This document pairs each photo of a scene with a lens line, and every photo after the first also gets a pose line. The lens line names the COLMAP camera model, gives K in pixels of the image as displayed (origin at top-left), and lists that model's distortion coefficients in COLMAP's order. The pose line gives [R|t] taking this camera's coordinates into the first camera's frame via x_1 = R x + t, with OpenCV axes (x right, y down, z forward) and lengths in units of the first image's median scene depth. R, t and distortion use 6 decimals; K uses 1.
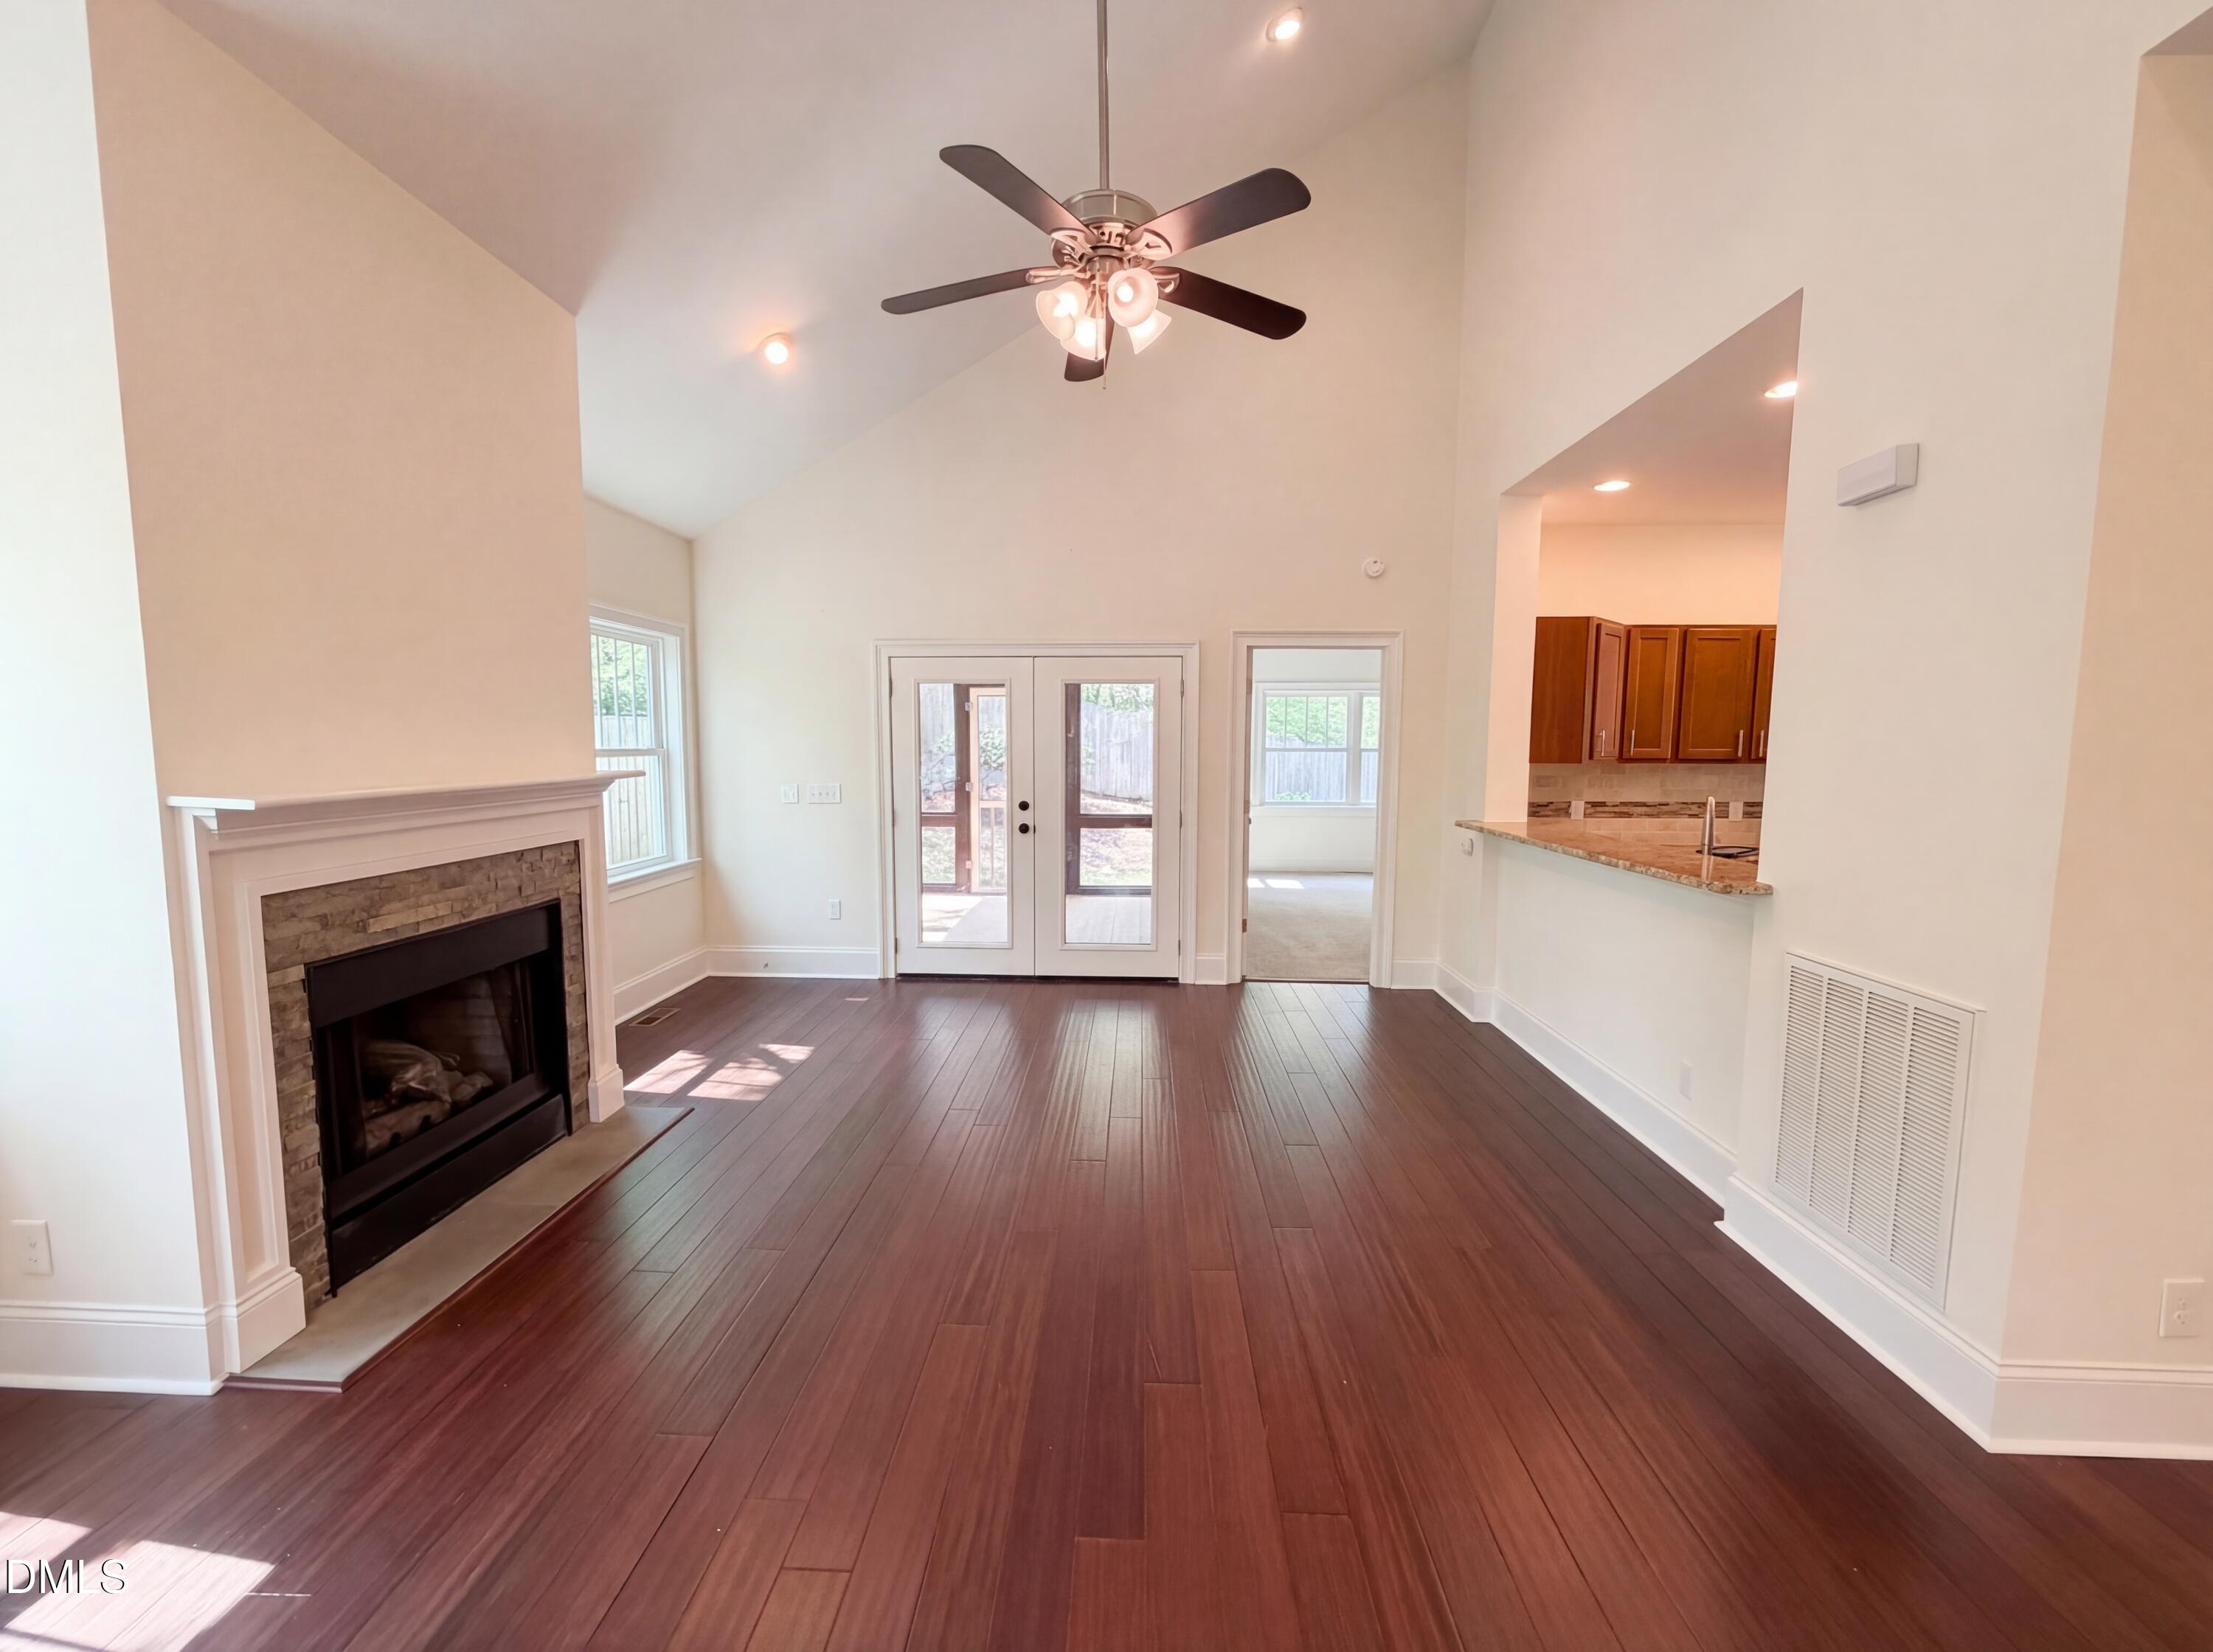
lens RADIAL K [[885.0, 0, 1106.5], [0, 885.0, 832.5], [0, 0, 1]] dist [0.003536, 0.000359]
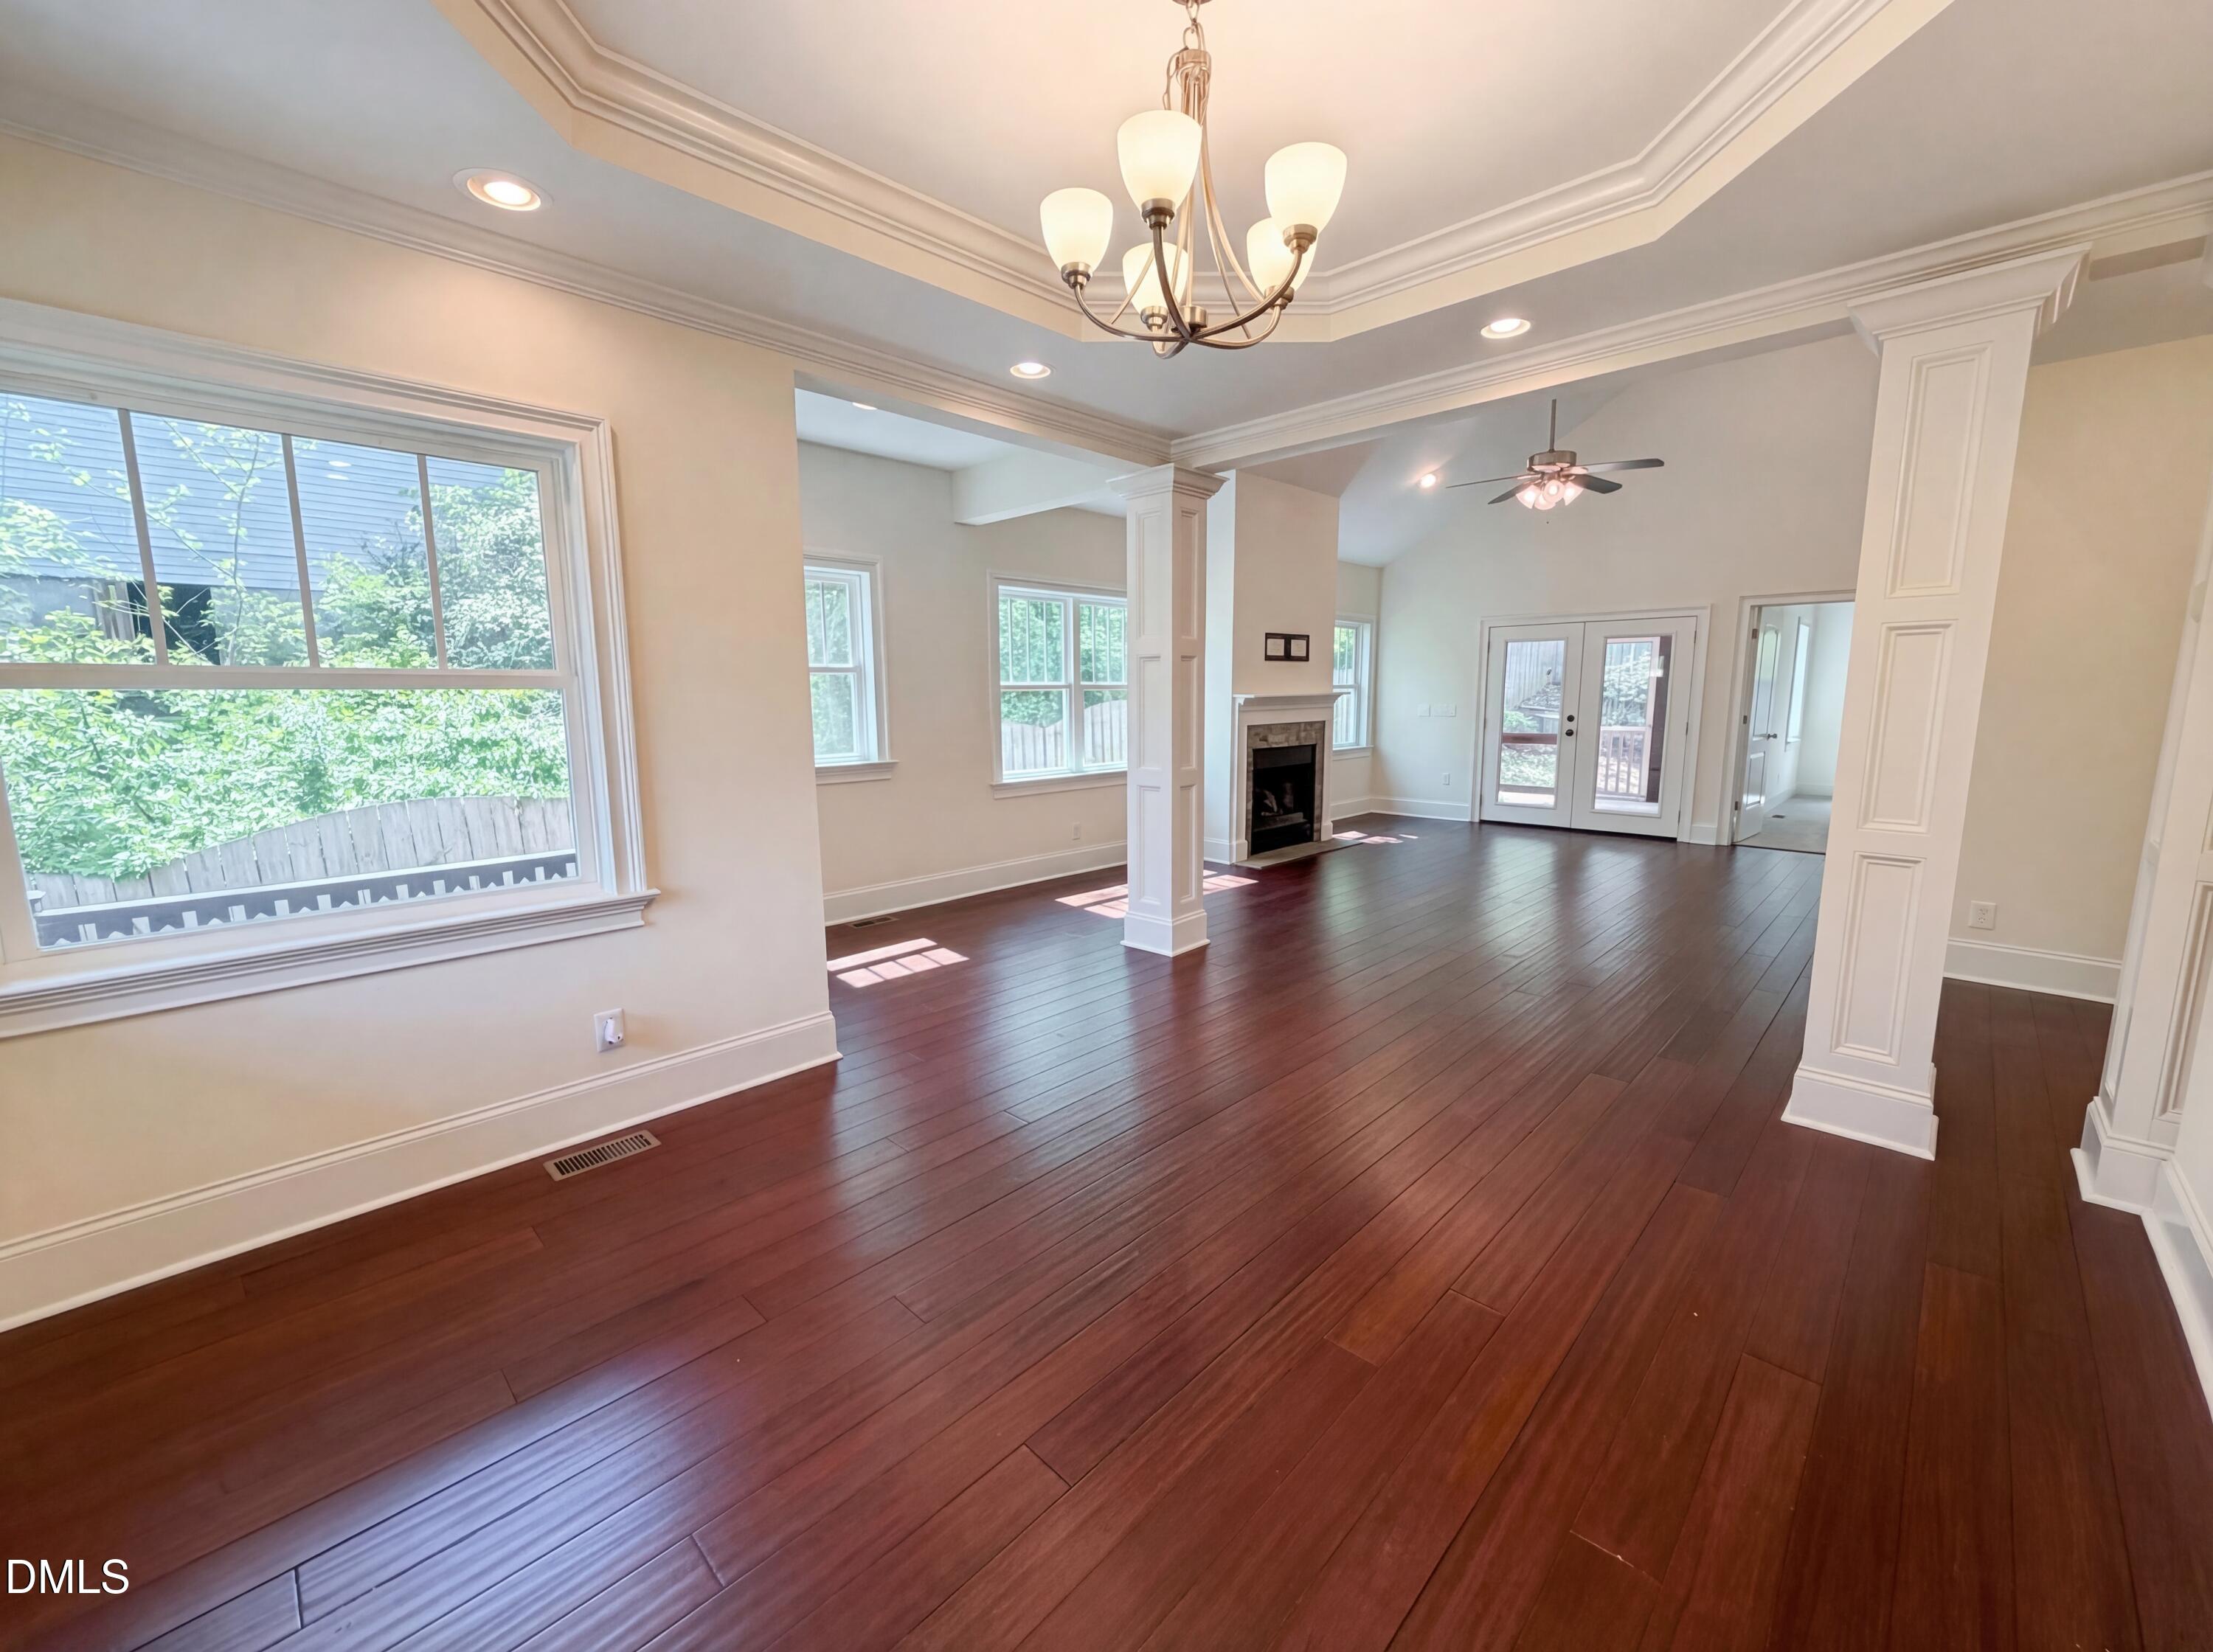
lens RADIAL K [[885.0, 0, 1102.7], [0, 885.0, 831.3], [0, 0, 1]] dist [0.003536, 0.000359]
pose [[0.740472, 0.091905, -0.665774, 0.382230], [-0.052301, 0.995482, 0.079249, 0.094745], [0.670049, -0.023862, 0.741933, -0.775807]]
